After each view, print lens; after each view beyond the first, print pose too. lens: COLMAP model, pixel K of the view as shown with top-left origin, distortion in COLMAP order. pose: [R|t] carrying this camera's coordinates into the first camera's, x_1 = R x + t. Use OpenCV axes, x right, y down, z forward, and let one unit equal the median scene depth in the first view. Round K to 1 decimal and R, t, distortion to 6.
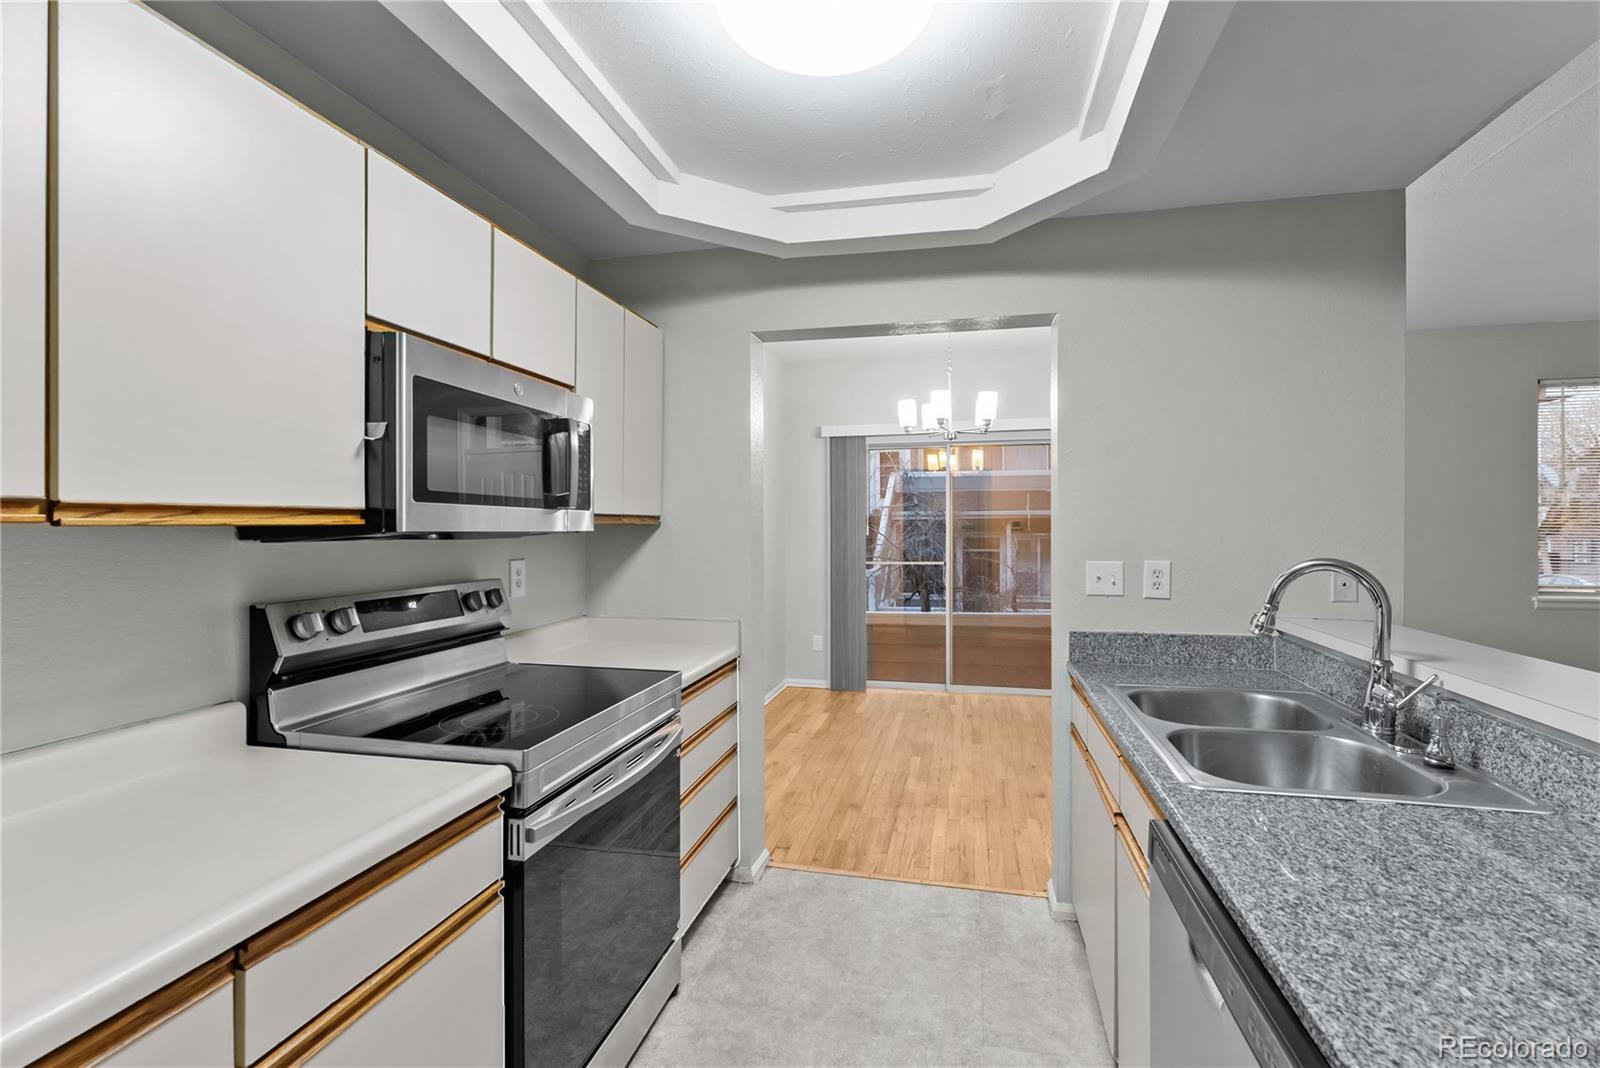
lens RADIAL K [[718.1, 0, 804.4], [0, 718.1, 524.6], [0, 0, 1]] dist [-0.000513, -0.000065]
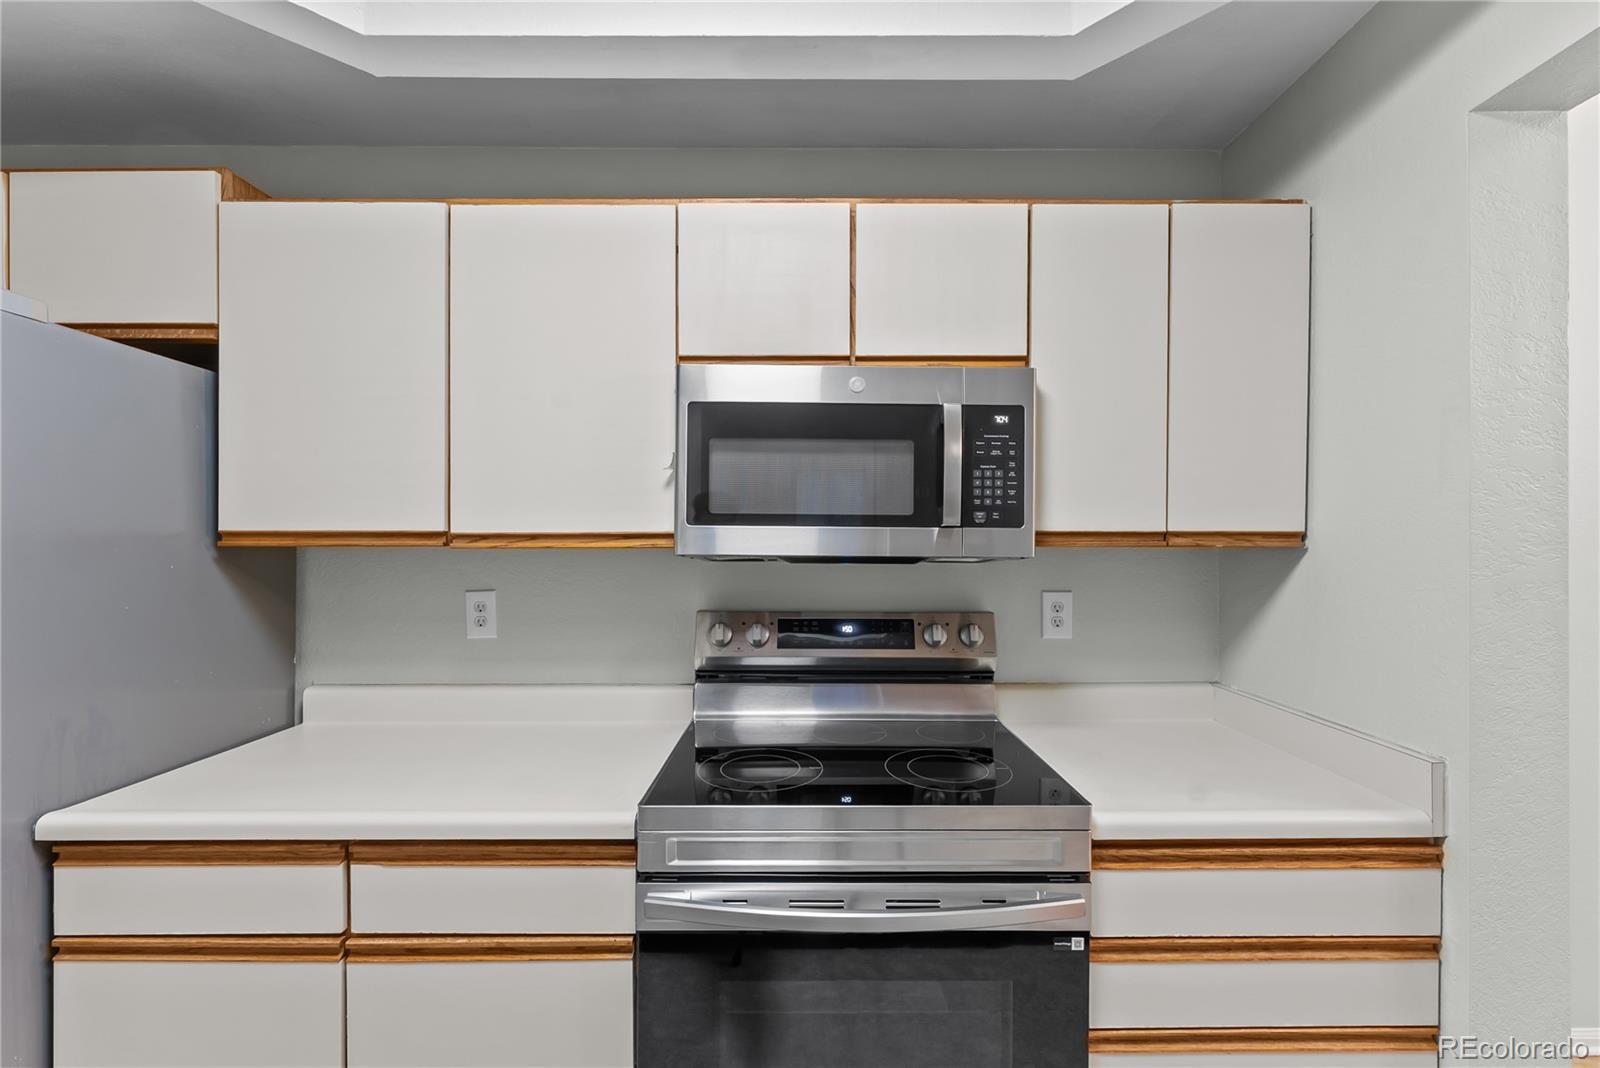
lens RADIAL K [[680.4, 0, 801.7], [0, 680.4, 543.2], [0, 0, 1]] dist [-0.000281, -0.000068]
pose [[0.225627, 0.004304, -0.974204, 0.275275], [-0.000187, 0.999990, 0.004374, -0.007200], [0.974214, -0.000805, 0.225625, 0.589385]]
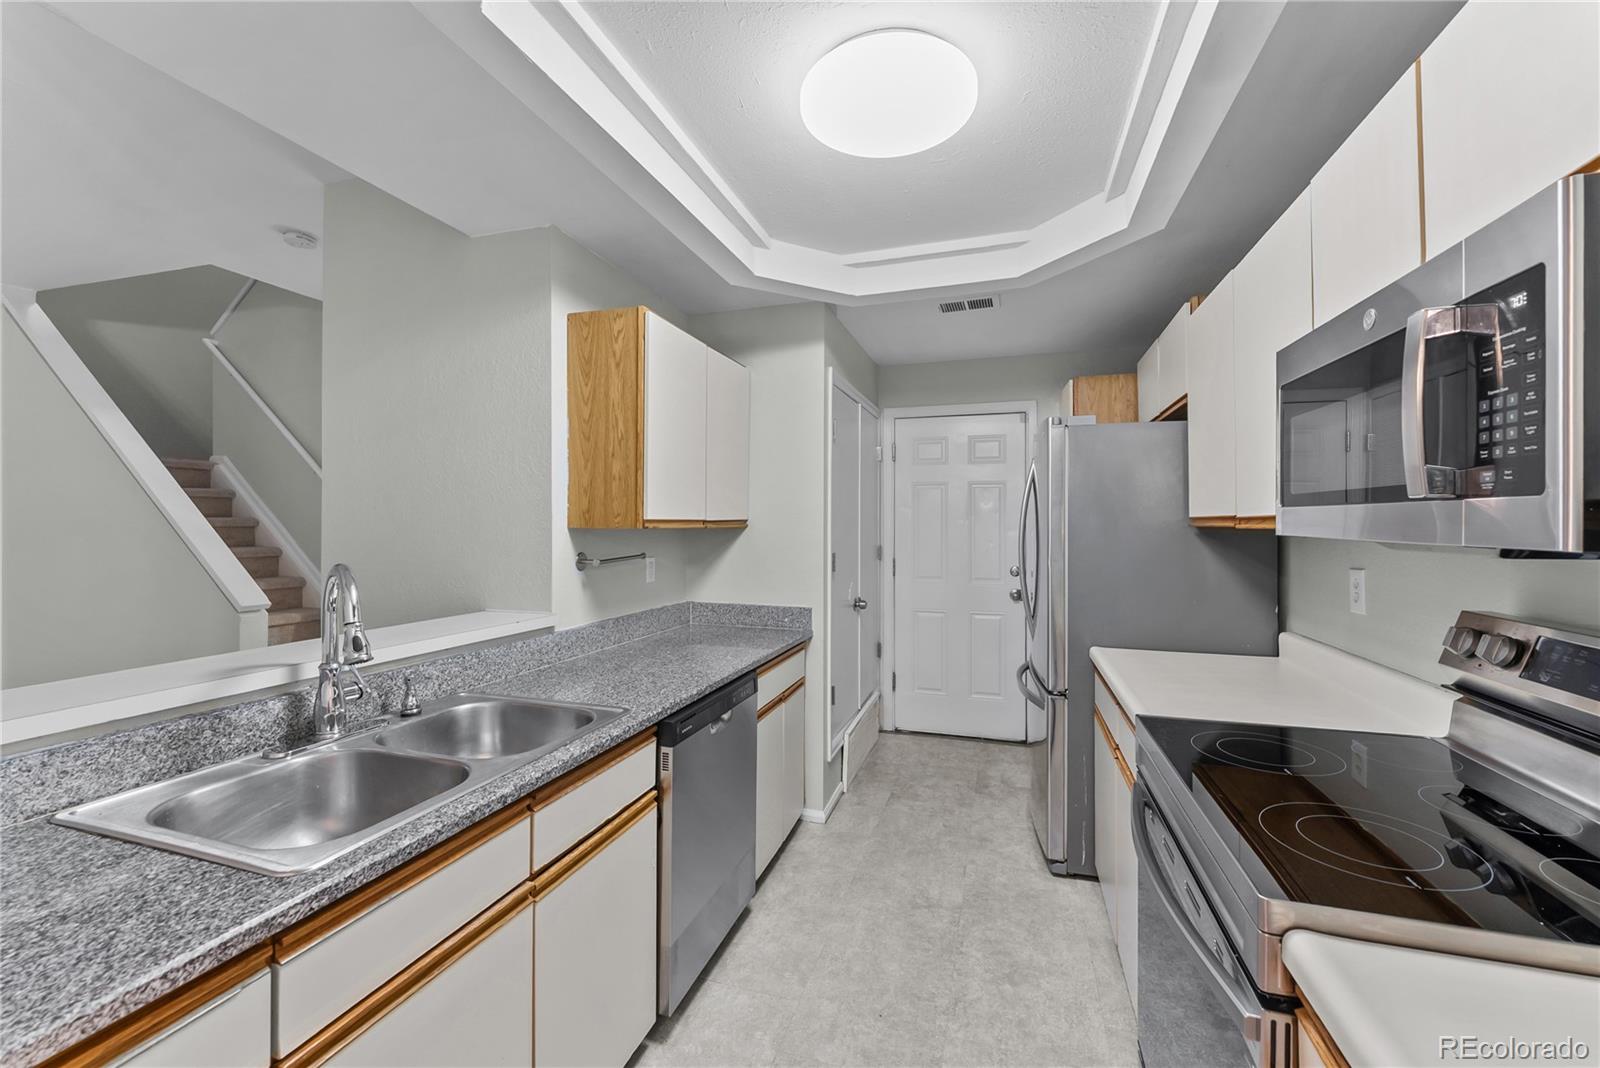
lens RADIAL K [[643.7, 0, 796.8], [0, 643.7, 528.5], [0, 0, 1]] dist [-0.000609, -0.000009]
pose [[-0.995848, 0.001612, 0.091023, 0.053261], [0.002178, 0.999979, 0.006117, -0.005295], [-0.091011, 0.006290, -0.995830, 1.238042]]
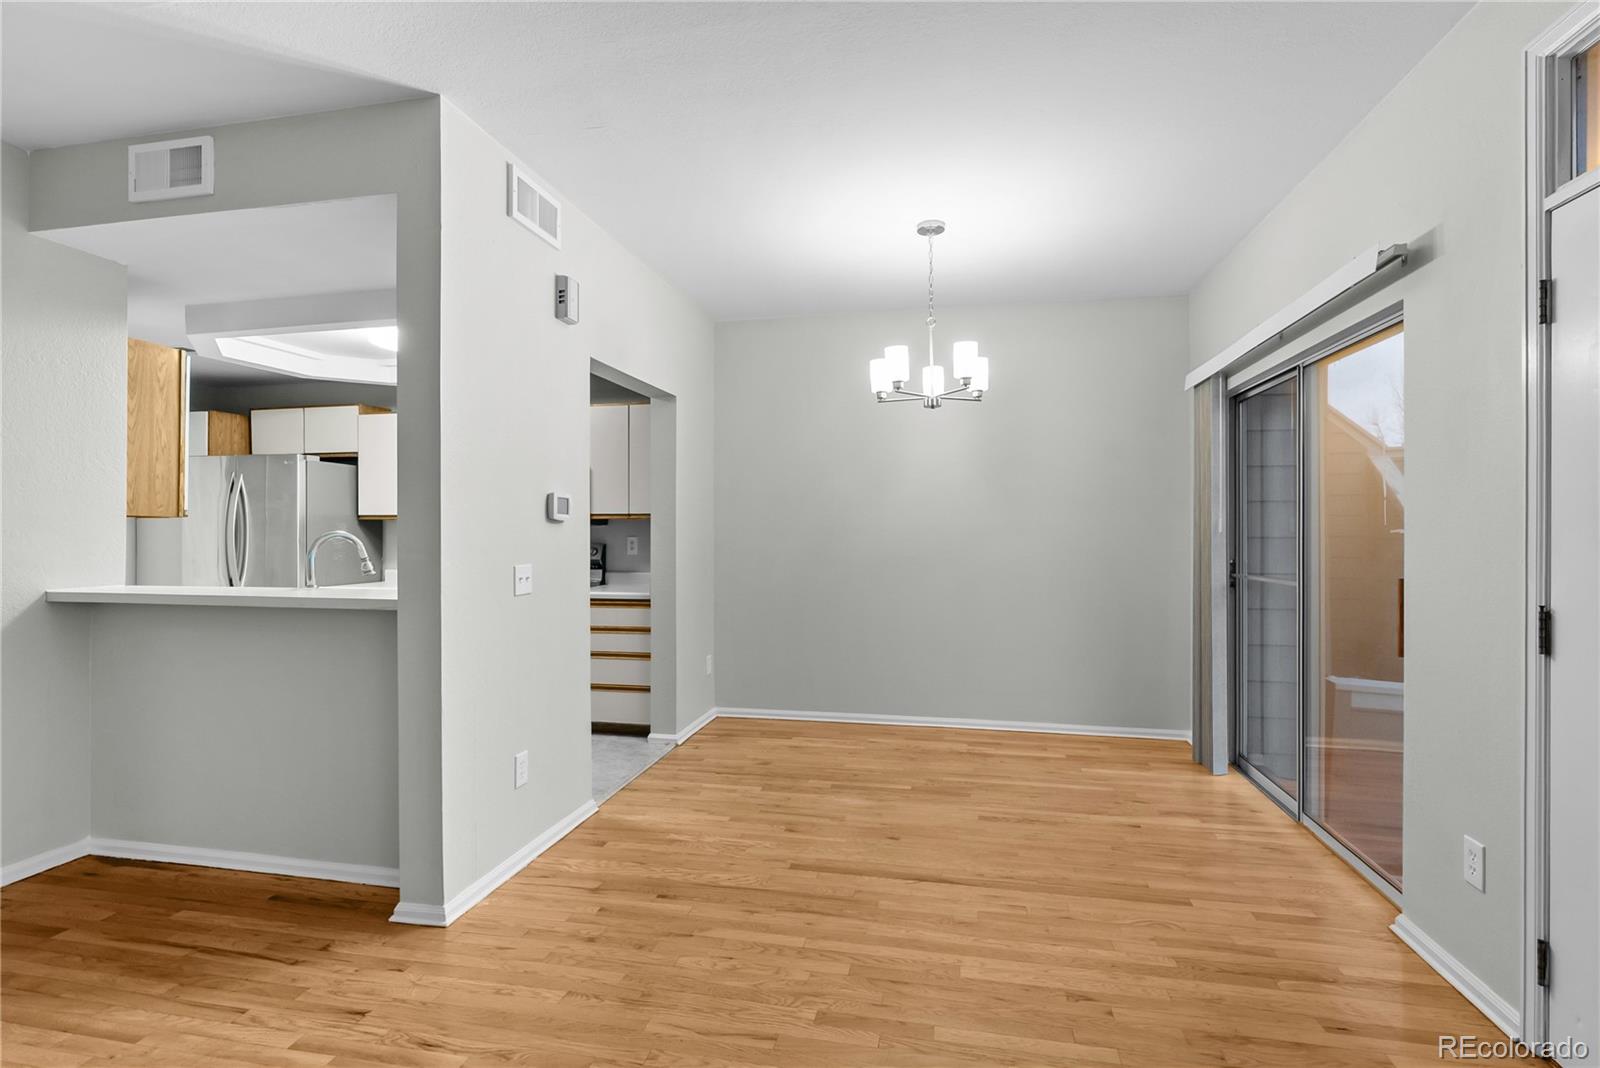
lens RADIAL K [[776.0, 0, 803.5], [0, 776.0, 523.2], [0, 0, 1]] dist [0.000133, -0.000025]
pose [[0.017955, -0.003011, -0.999834, 1.919305], [-0.000220, 0.999995, -0.003016, 0.017845], [0.999839, 0.000274, 0.017954, 1.514516]]
